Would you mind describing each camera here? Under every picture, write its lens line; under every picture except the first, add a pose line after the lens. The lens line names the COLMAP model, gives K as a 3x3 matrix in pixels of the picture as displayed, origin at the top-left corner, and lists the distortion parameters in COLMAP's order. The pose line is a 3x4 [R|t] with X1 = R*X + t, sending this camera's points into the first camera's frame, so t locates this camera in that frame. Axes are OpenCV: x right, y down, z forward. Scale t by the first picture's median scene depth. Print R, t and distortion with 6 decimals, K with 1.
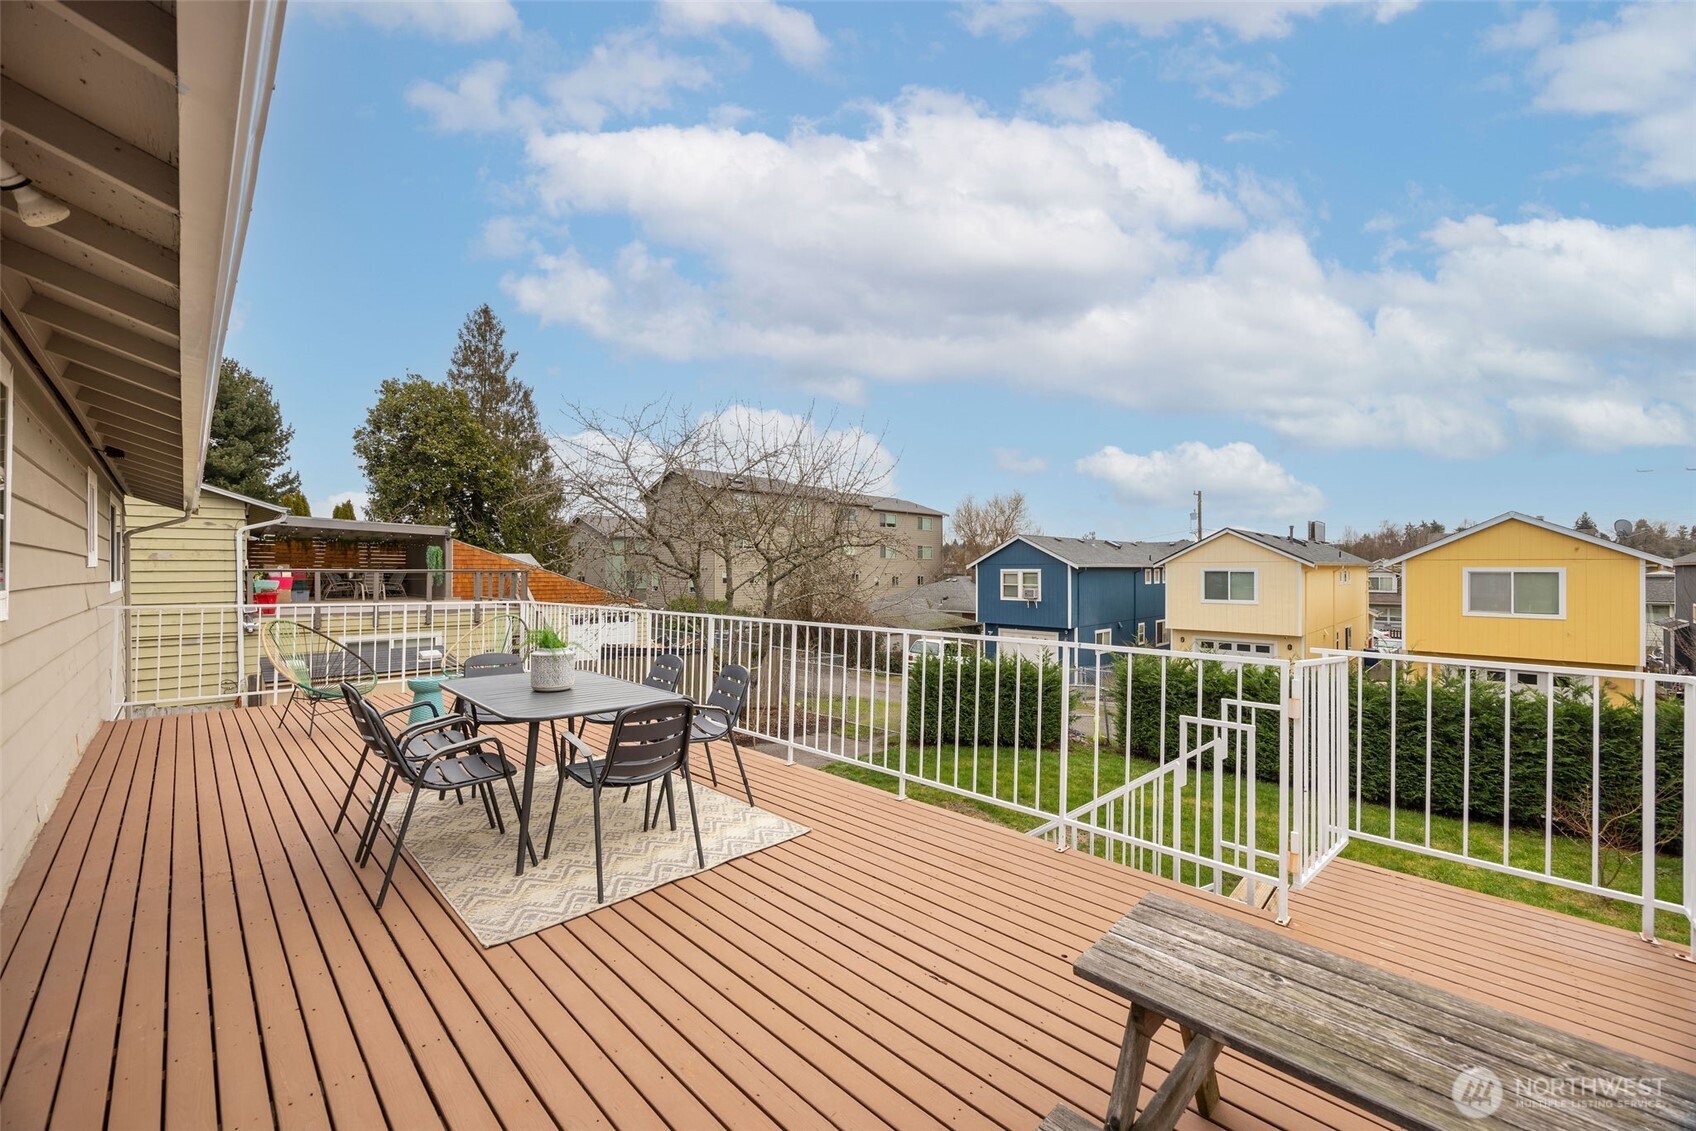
lens RADIAL K [[654.9, 0, 842.9], [0, 654.9, 570.7], [0, 0, 1]] dist [-0.003264, 0.000116]
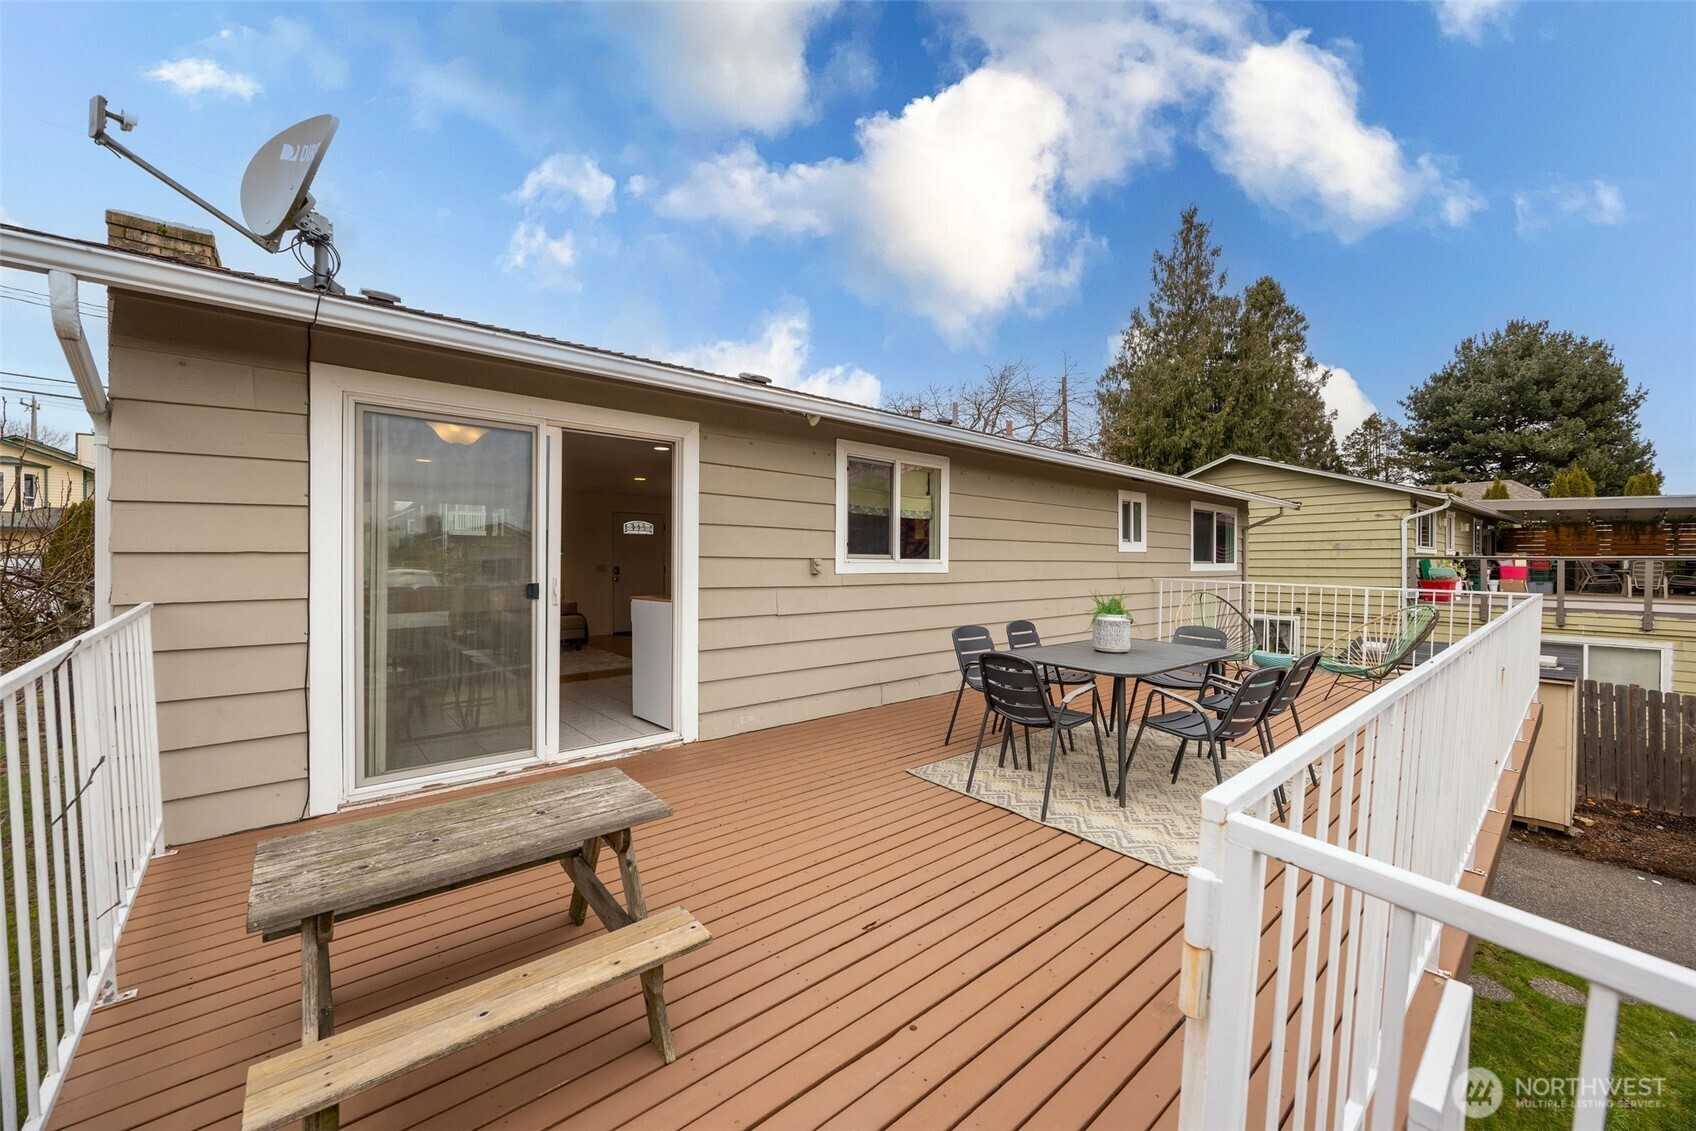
lens RADIAL K [[654.9, 0, 841.6], [0, 654.9, 562.5], [0, 0, 1]] dist [-0.003264, 0.000116]
pose [[-0.071472, 0.003345, -0.997437, 0.132035], [-0.003141, 0.999989, 0.003578, 0.004370], [0.997438, 0.003388, -0.071461, 0.113209]]
